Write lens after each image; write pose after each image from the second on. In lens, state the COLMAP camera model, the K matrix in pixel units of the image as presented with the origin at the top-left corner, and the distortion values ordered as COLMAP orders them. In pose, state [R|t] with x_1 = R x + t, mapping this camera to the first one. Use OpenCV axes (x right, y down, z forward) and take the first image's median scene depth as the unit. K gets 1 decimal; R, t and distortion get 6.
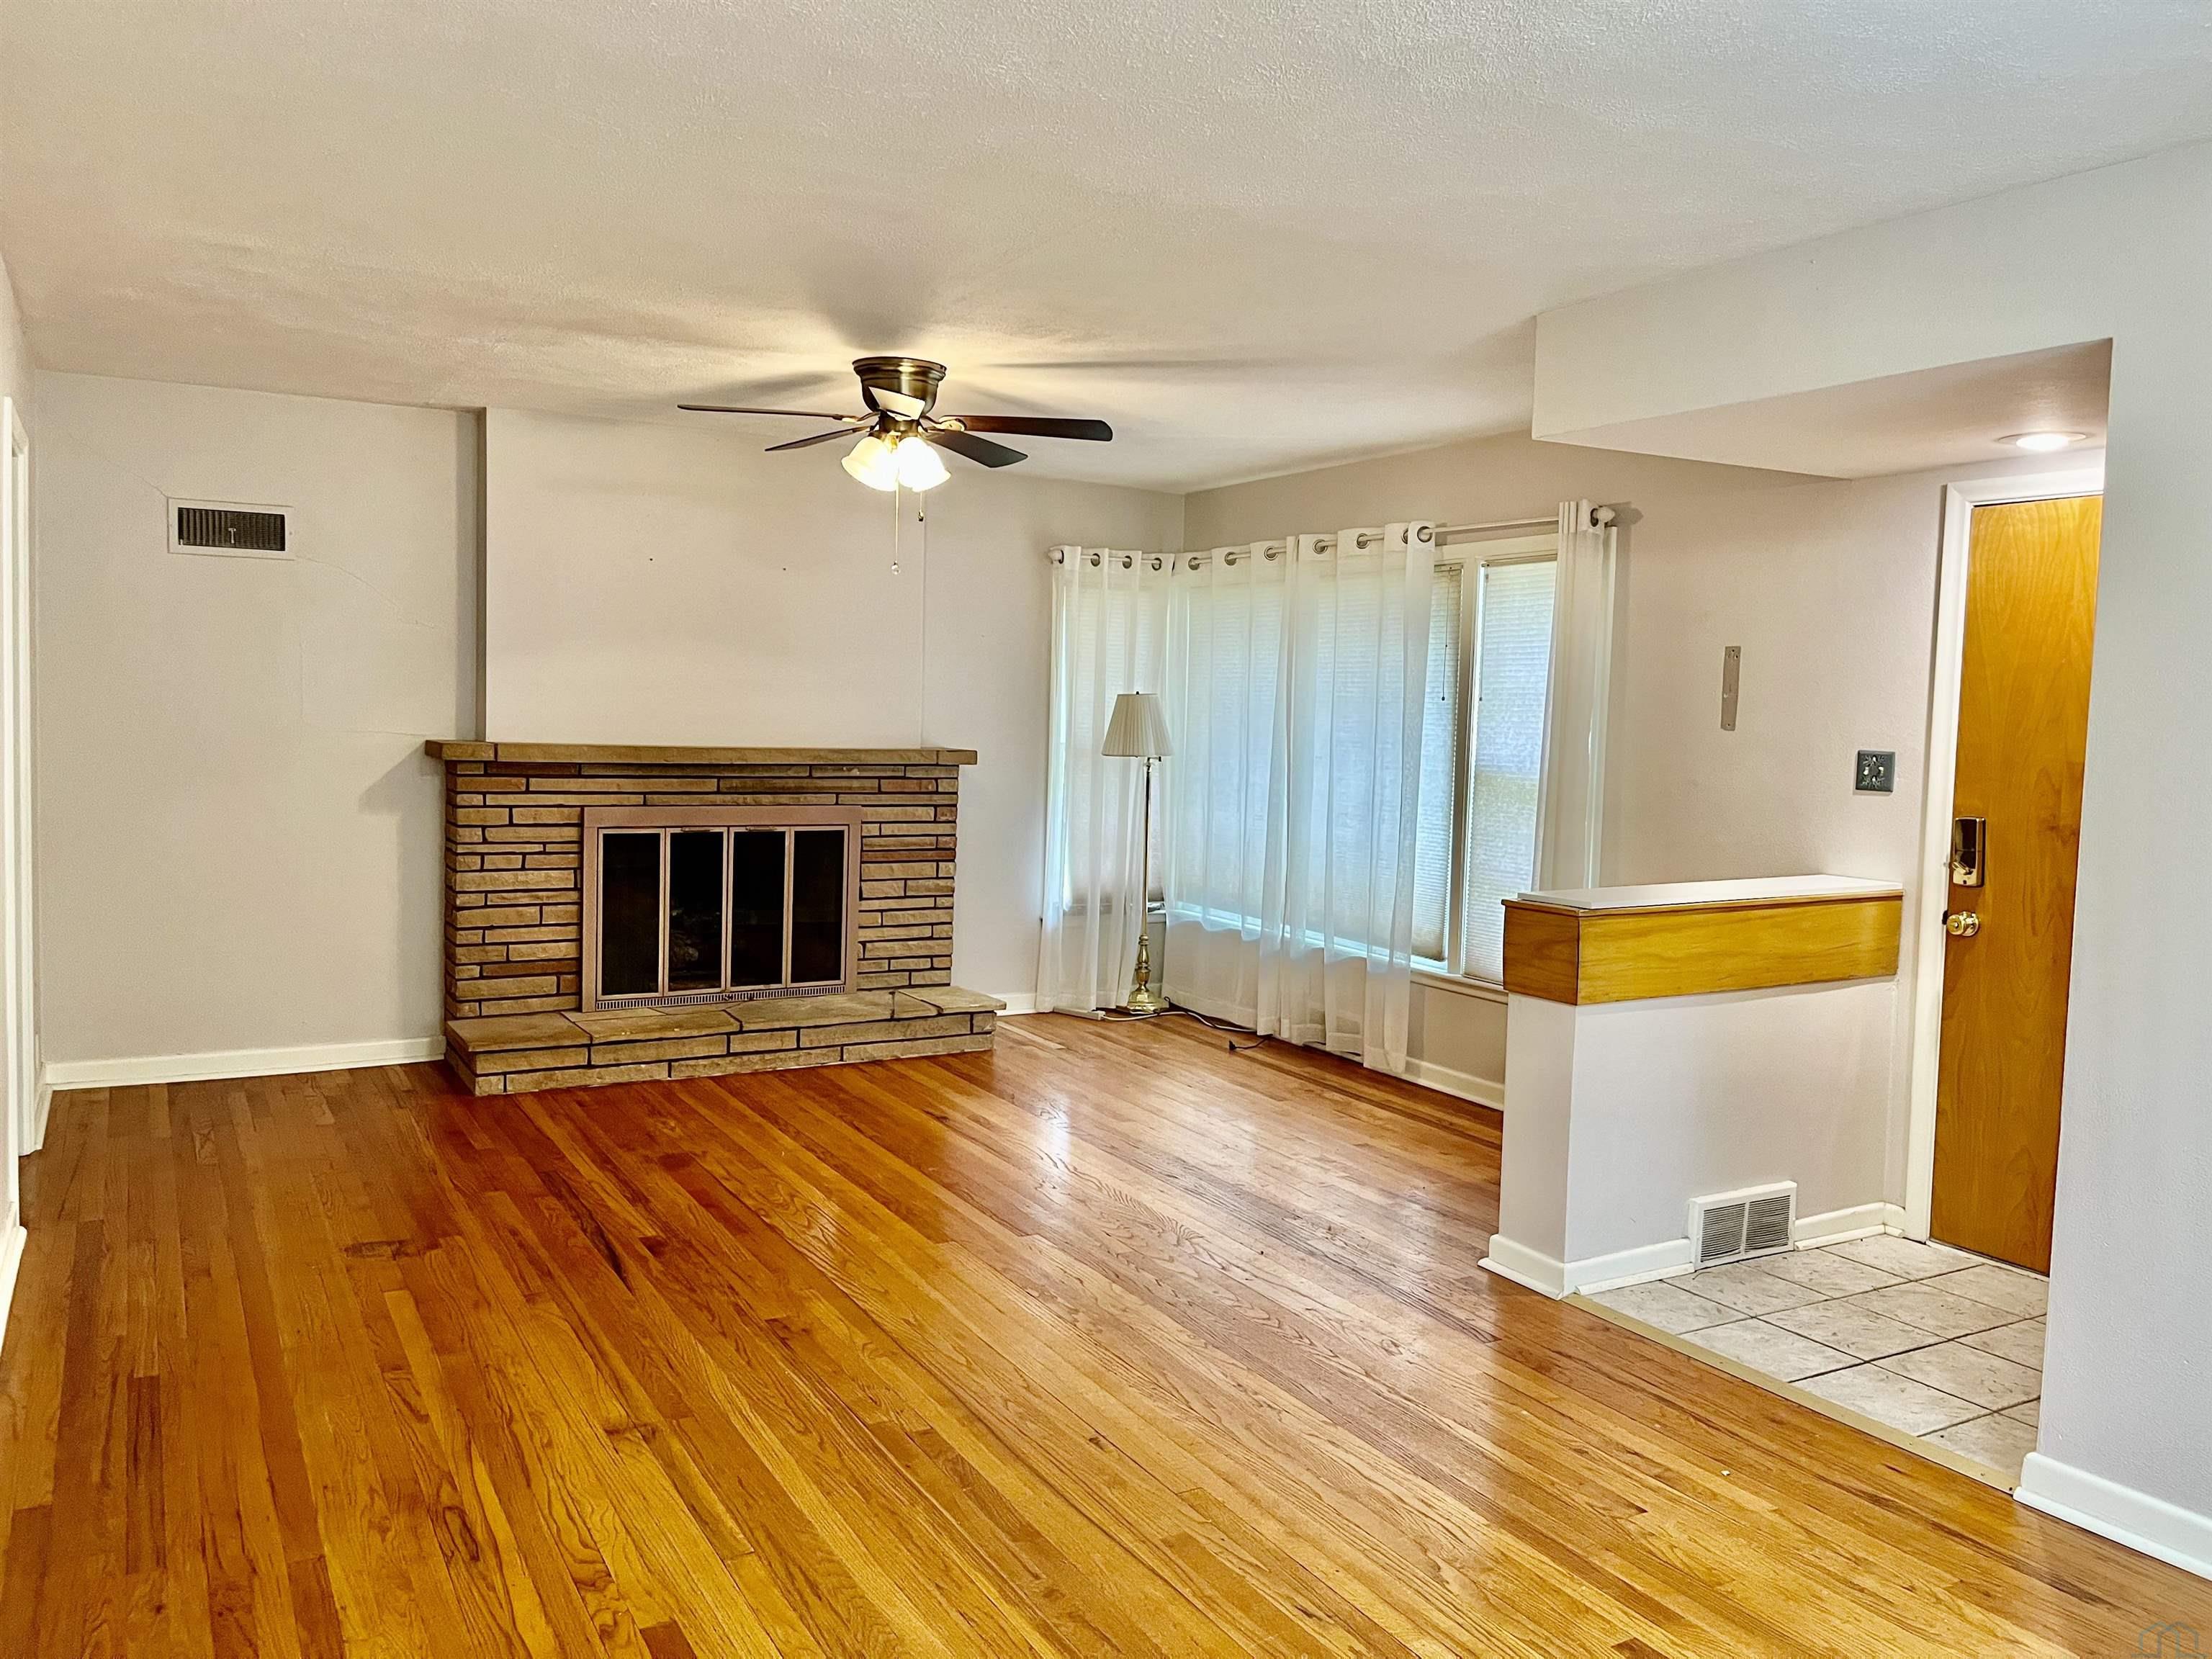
lens RADIAL K [[1666.1, 0, 1089.9], [0, 1666.1, 813.4], [0, 0, 1]] dist [0.057900, -0.076692]
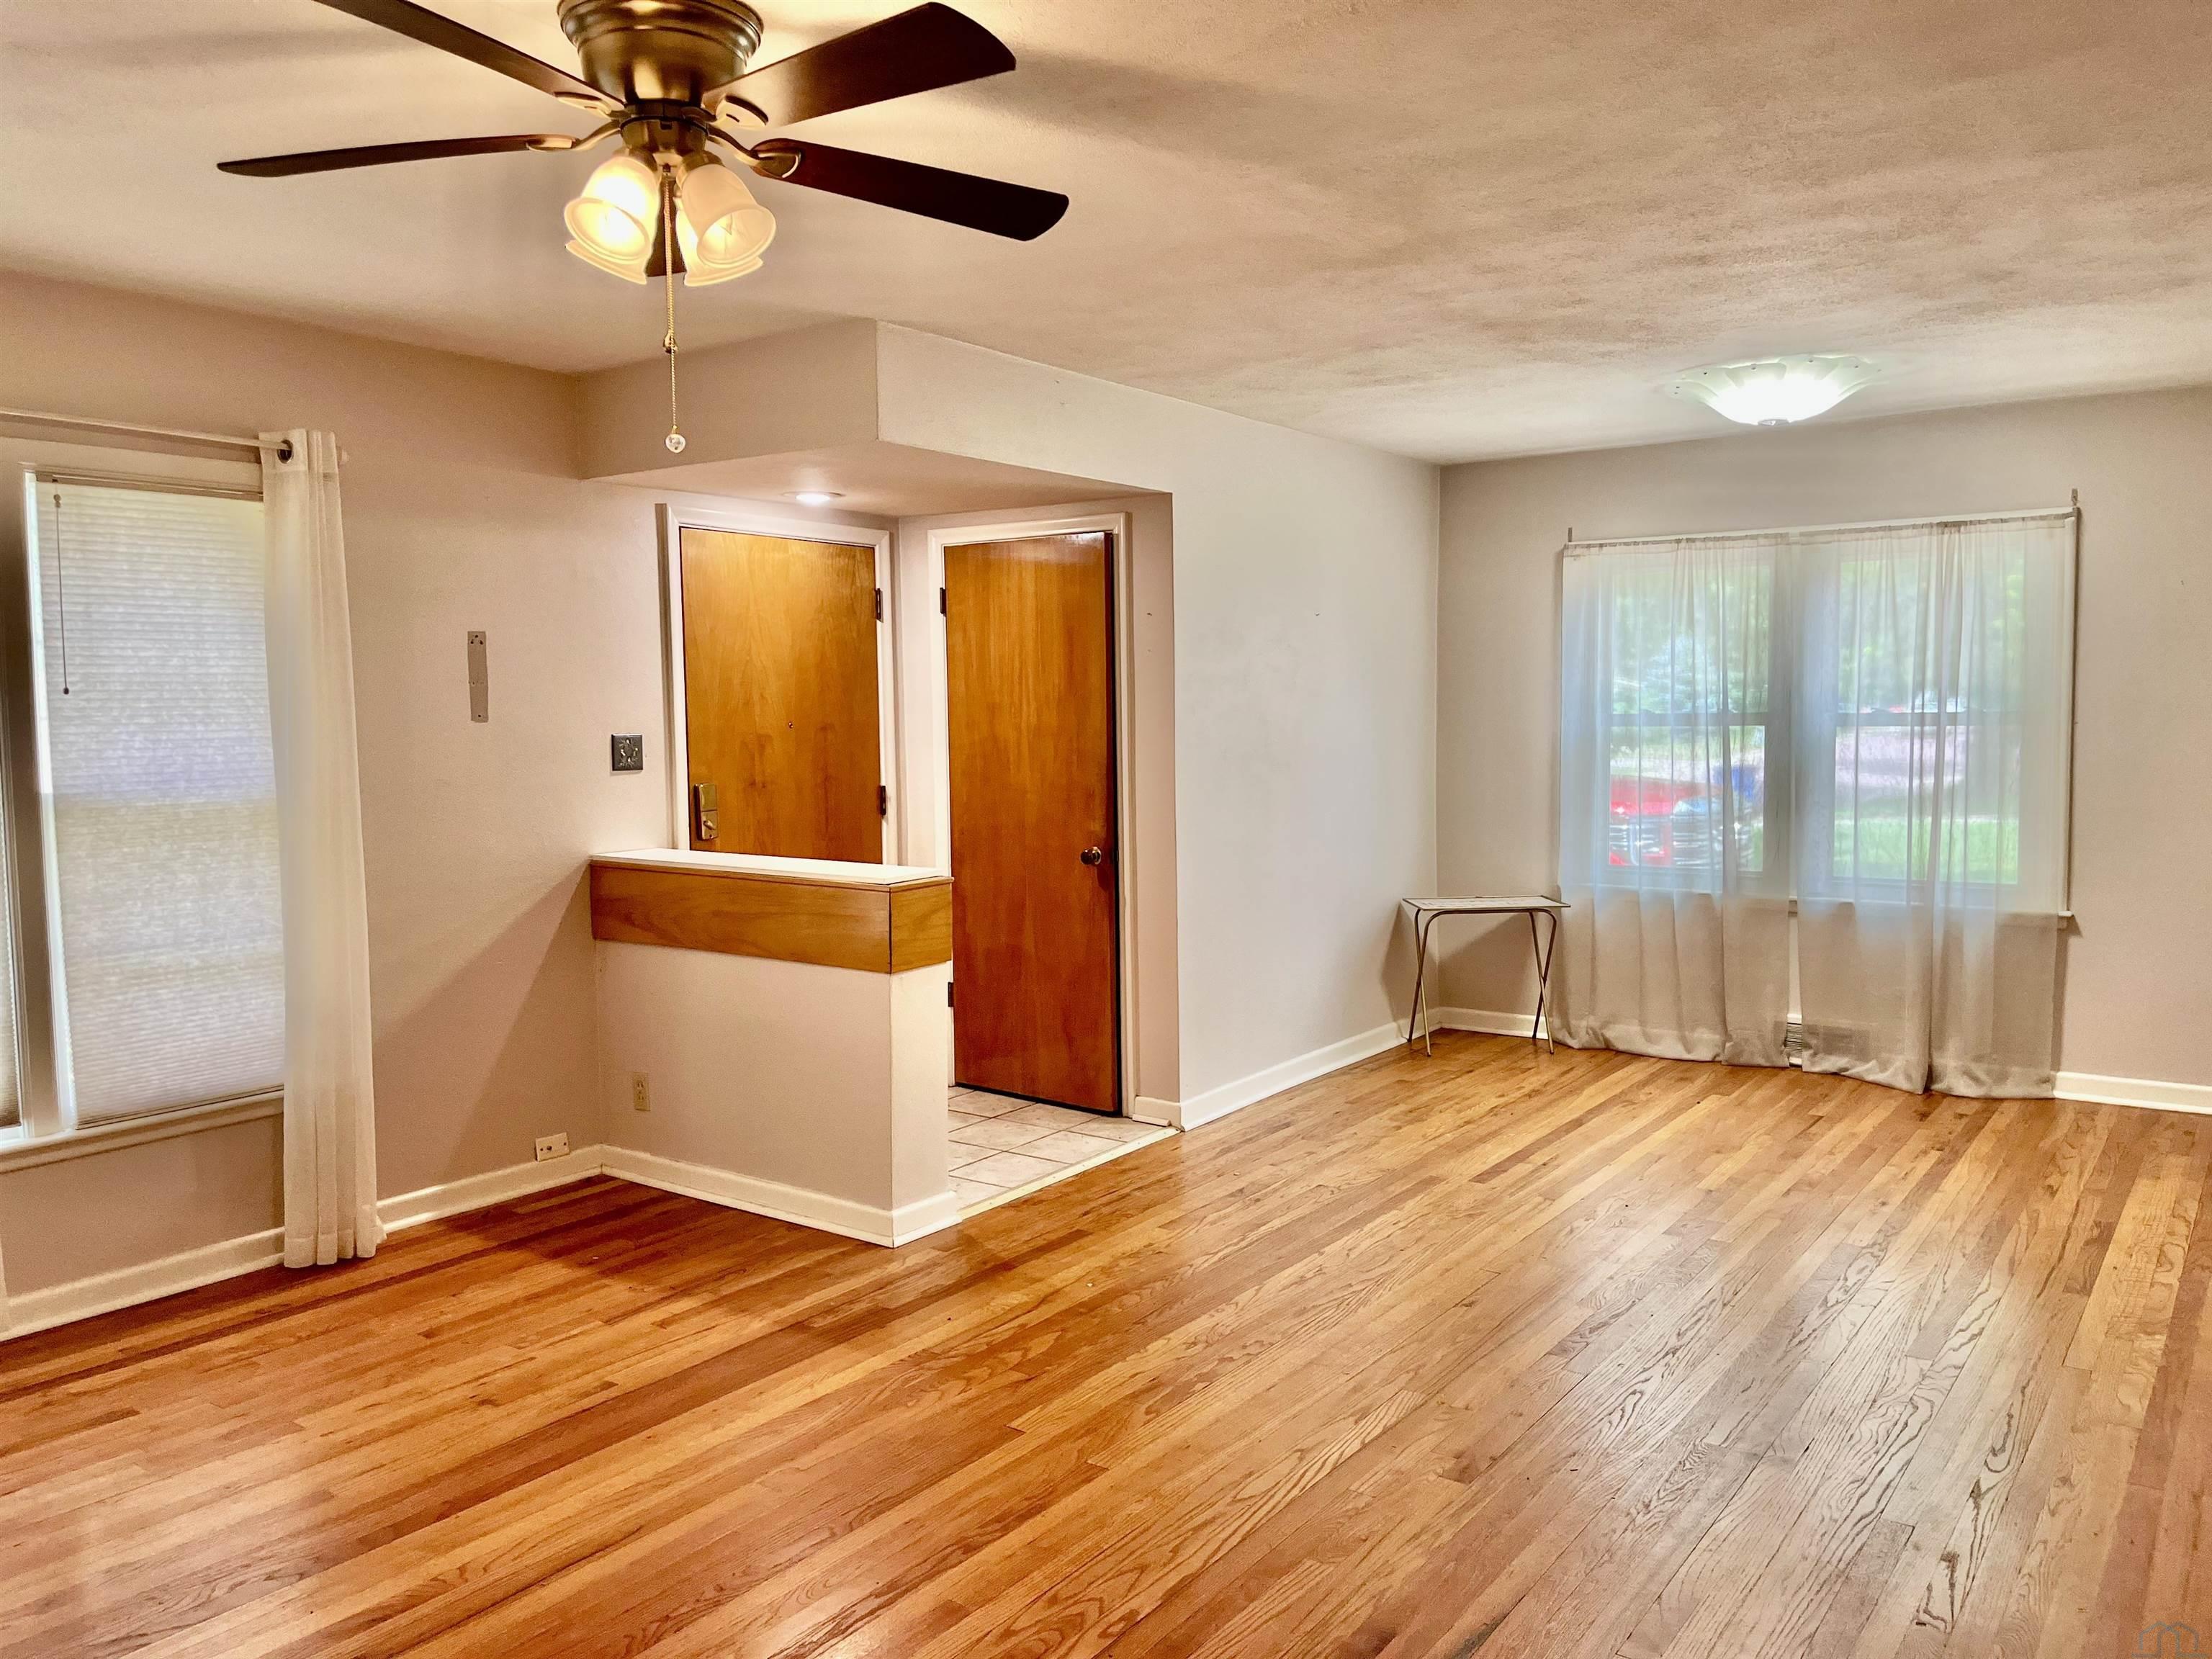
lens RADIAL K [[1666.1, 0, 1089.9], [0, 1666.1, 813.4], [0, 0, 1]] dist [0.057900, -0.076692]
pose [[-0.416933, -0.079070, 0.905491, -0.725272], [0.057162, 0.991956, 0.112941, -0.101570], [-0.907138, 0.098848, -0.409060, 1.294948]]
